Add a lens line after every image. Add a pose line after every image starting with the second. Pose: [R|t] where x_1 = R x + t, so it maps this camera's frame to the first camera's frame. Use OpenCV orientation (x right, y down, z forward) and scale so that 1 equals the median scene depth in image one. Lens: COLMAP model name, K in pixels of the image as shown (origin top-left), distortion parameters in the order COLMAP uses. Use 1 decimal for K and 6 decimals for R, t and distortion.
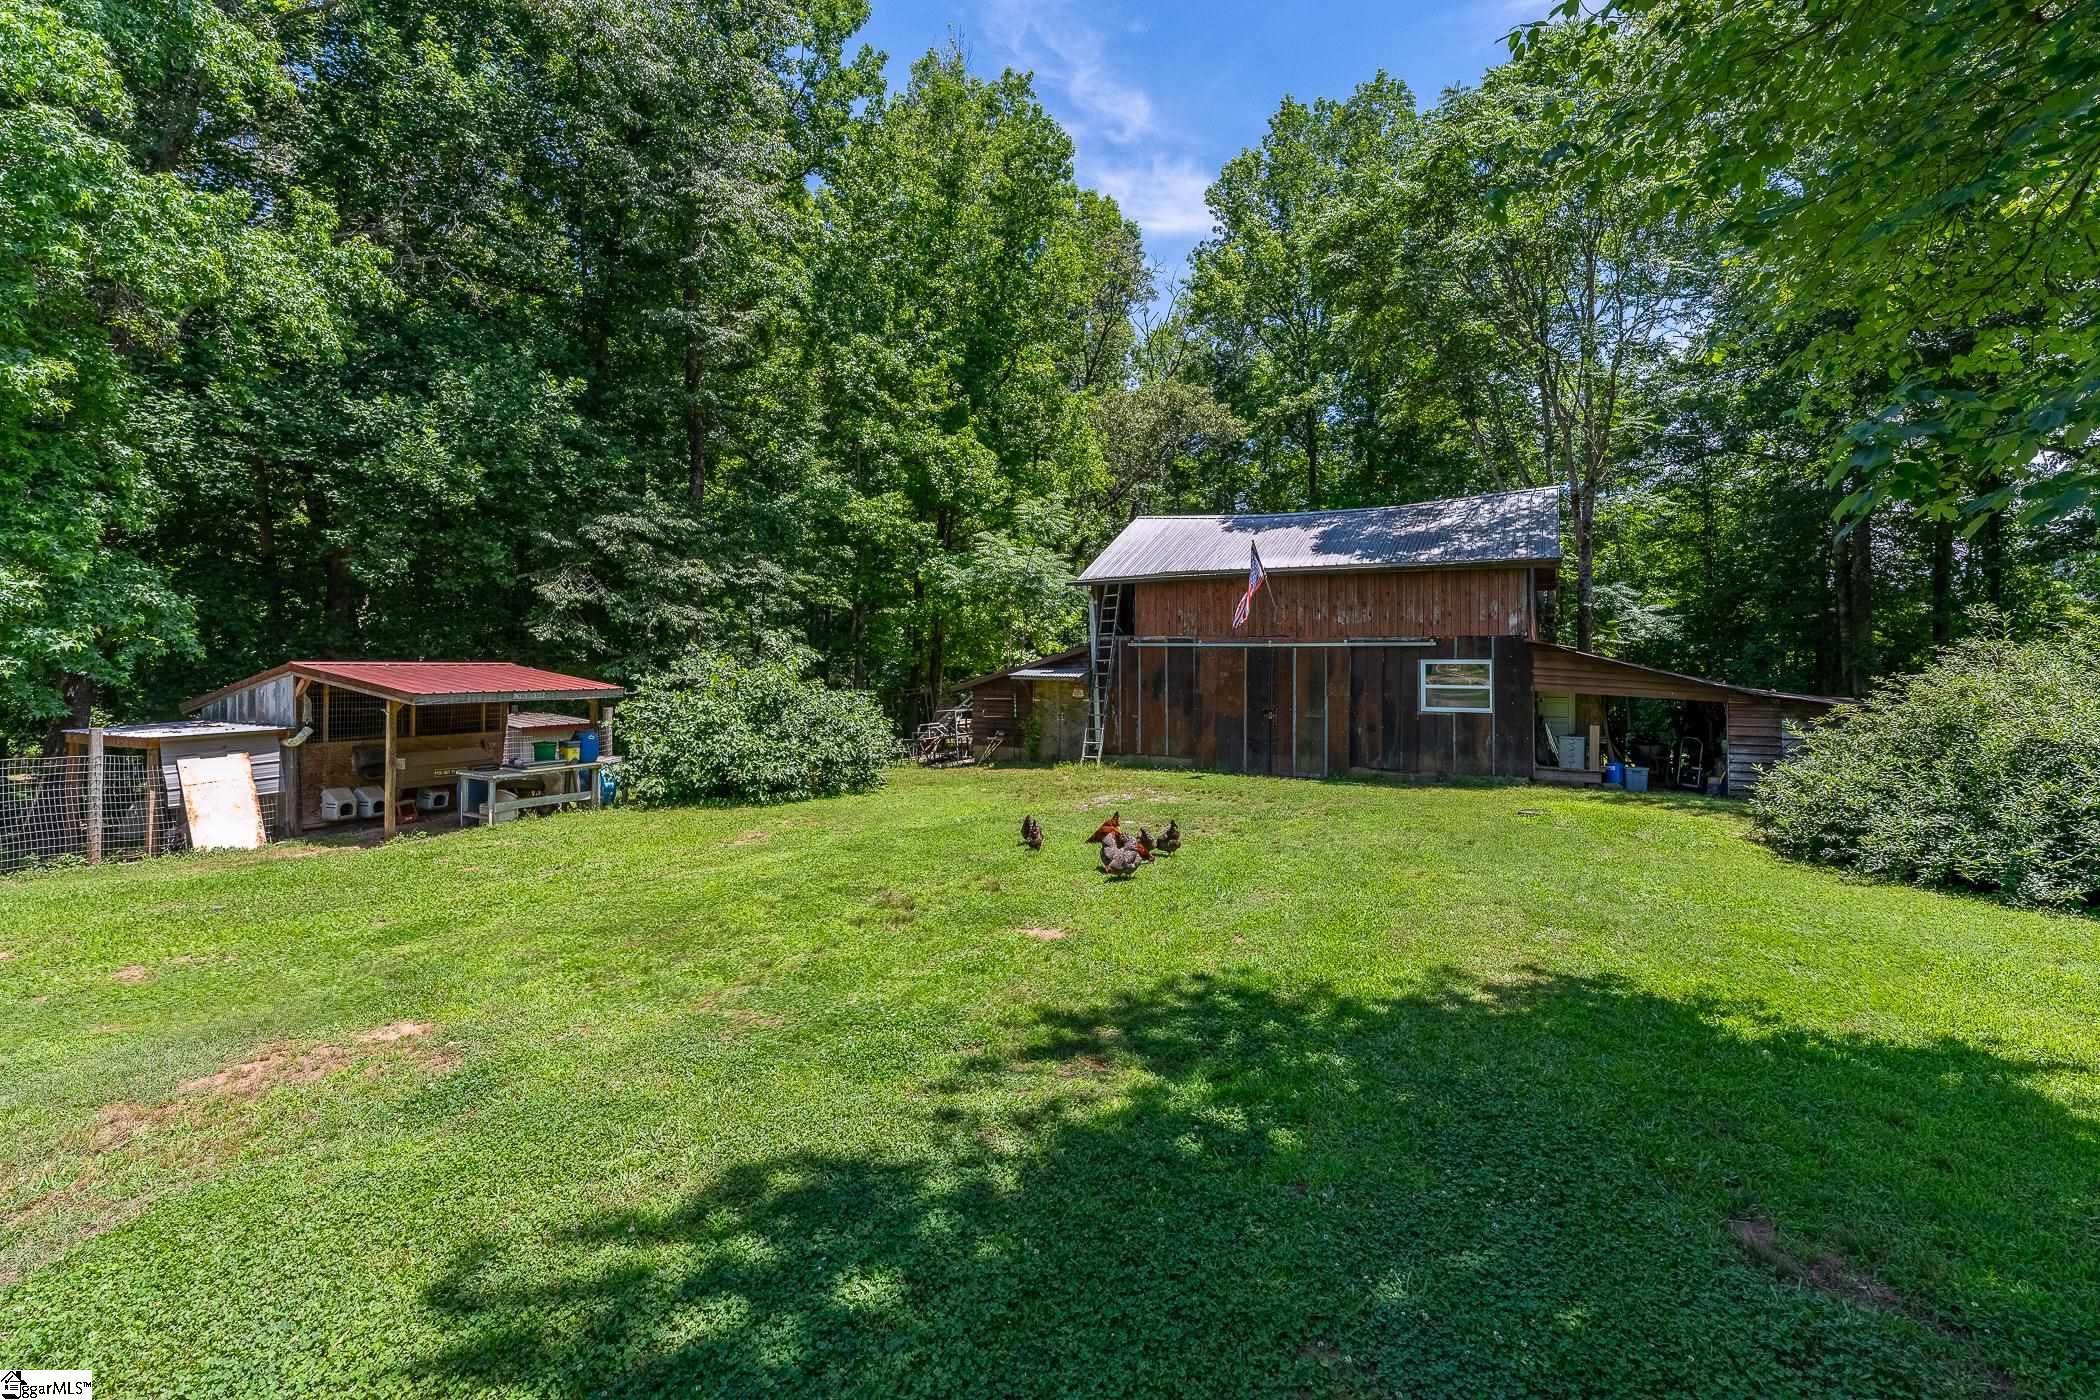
lens RADIAL K [[962.8, 0, 1030.5], [0, 962.8, 660.2], [0, 0, 1]] dist [-0.001523, -0.000599]
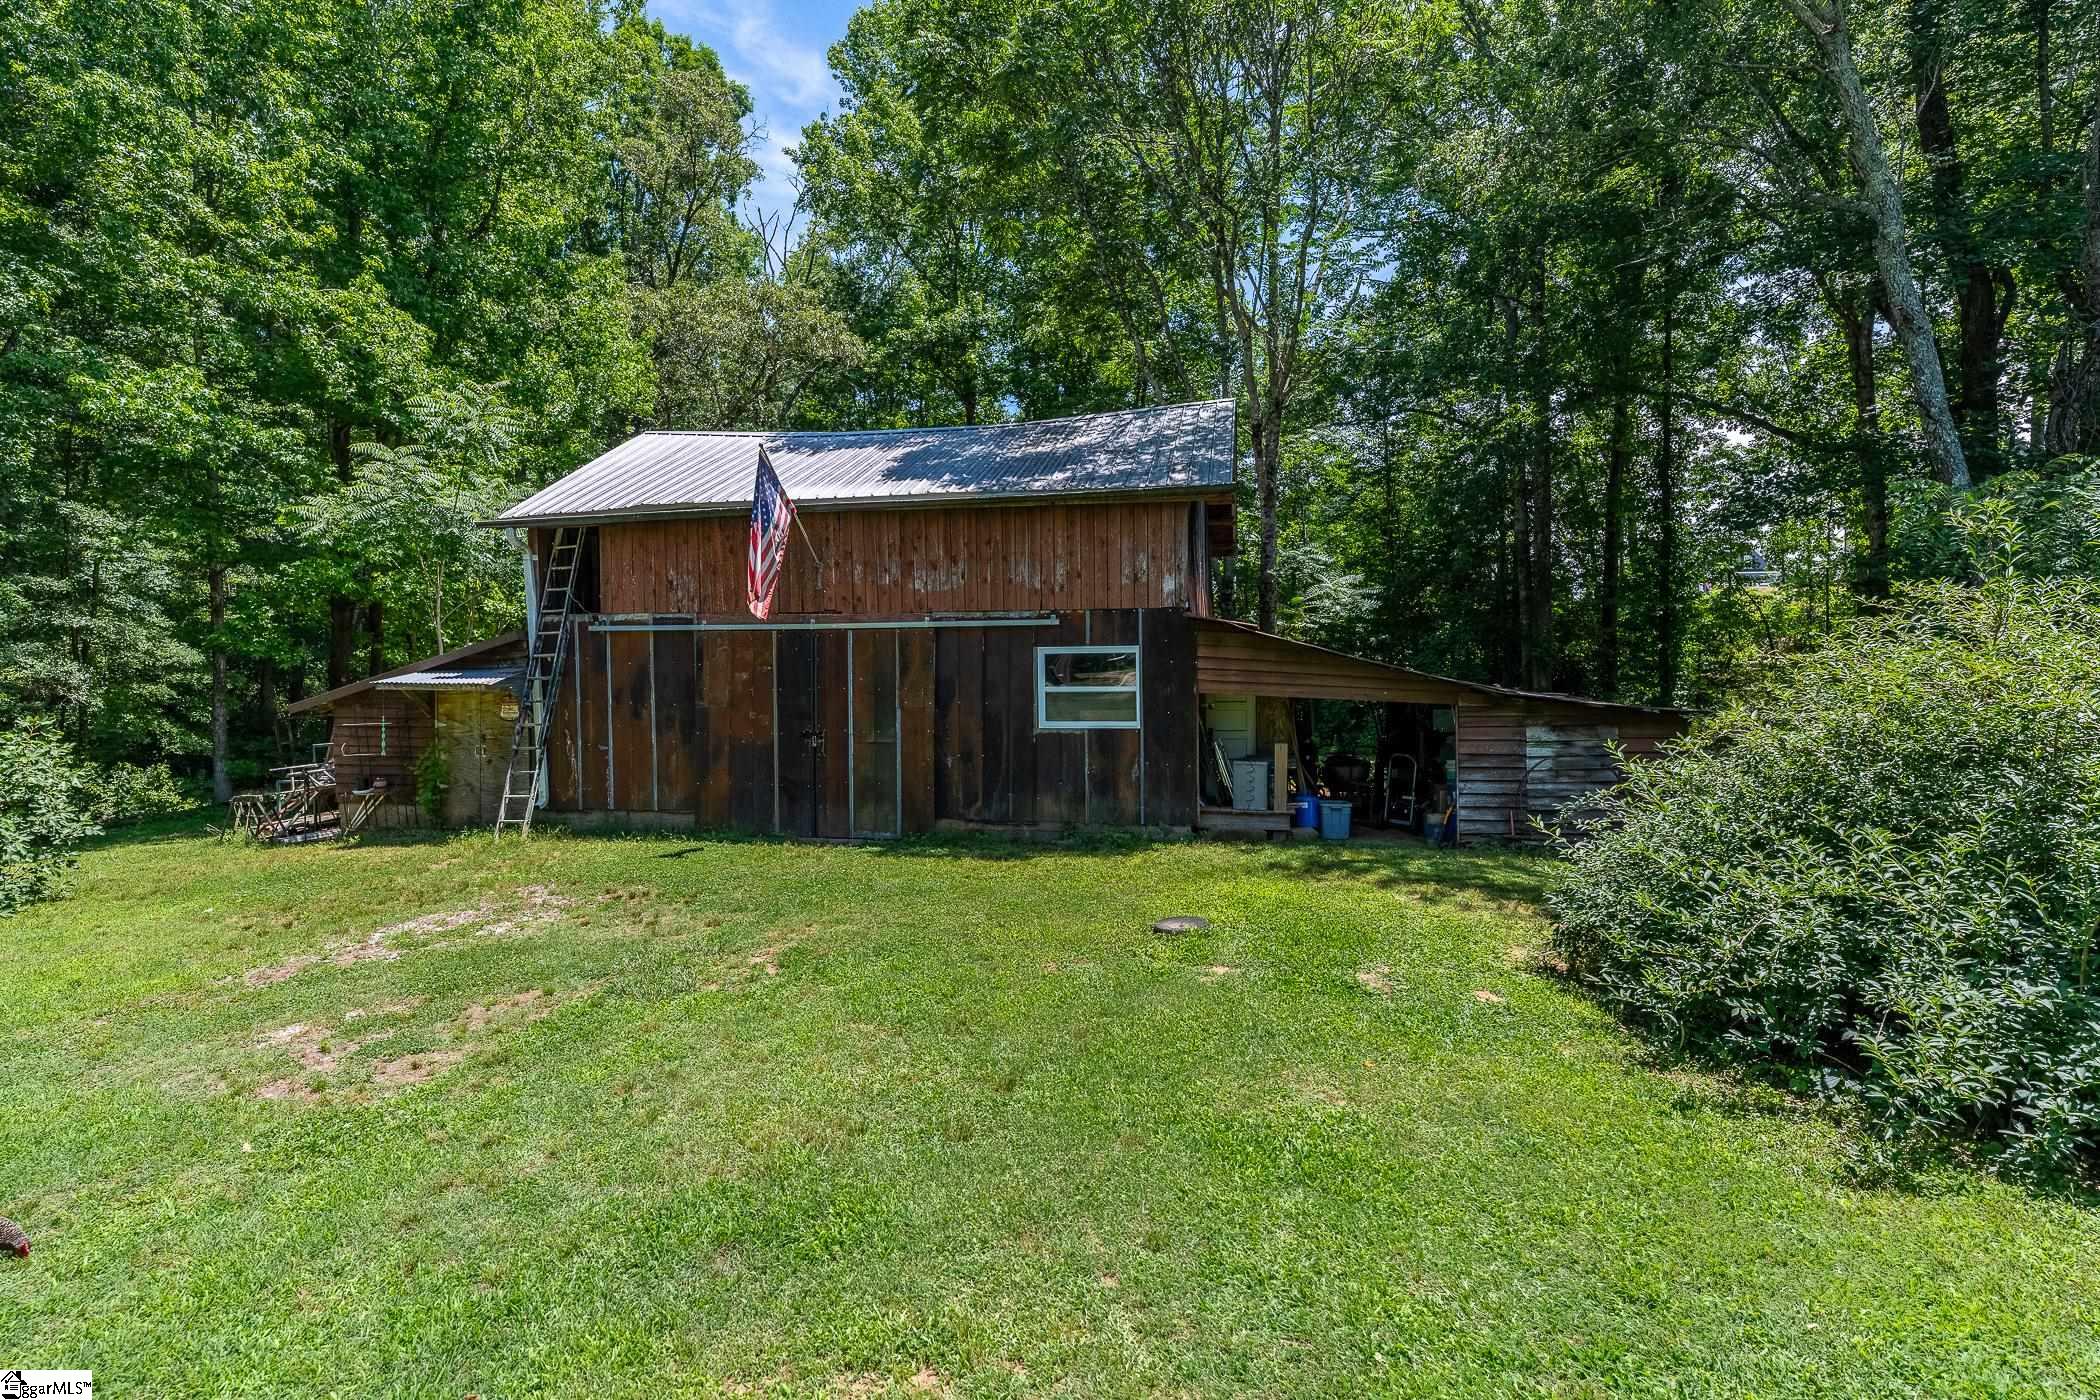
lens RADIAL K [[1029.6, 0, 1050.5], [0, 1029.6, 698.1], [0, 0, 1]] dist [0.002170, -0.000004]
pose [[0.951387, -0.020979, 0.307283, 0.187888], [0.011431, 0.999395, 0.032841, 0.010019], [-0.307786, -0.027732, 0.951051, 0.323004]]
